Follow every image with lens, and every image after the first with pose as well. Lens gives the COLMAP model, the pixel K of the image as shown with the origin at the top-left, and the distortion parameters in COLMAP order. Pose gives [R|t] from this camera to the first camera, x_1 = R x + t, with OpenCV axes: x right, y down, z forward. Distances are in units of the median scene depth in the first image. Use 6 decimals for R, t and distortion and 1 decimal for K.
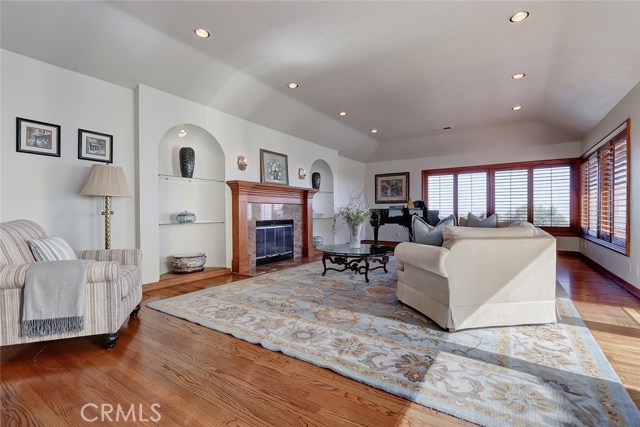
lens RADIAL K [[287.7, 0, 320.0], [0, 287.7, 213.5], [0, 0, 1]] dist [-0.000116, 0.000030]
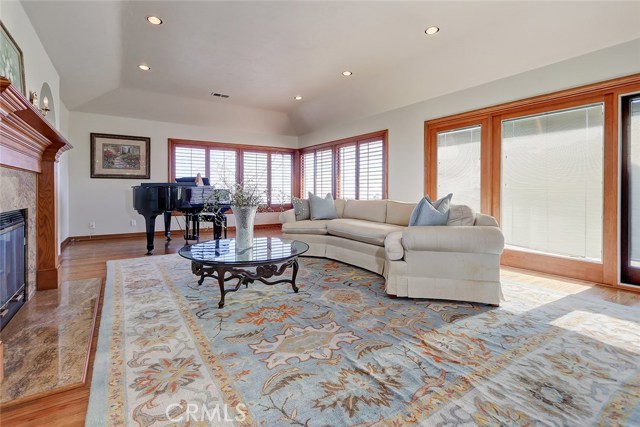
lens RADIAL K [[299.3, 0, 296.9], [0, 299.3, 189.9], [0, 0, 1]] dist [0.002131, -0.000138]
pose [[0.421297, 0.005974, 0.906903, -0.288792], [0.005038, 0.999947, -0.008928, -0.000430], [-0.906909, 0.008330, 0.421245, 0.410611]]
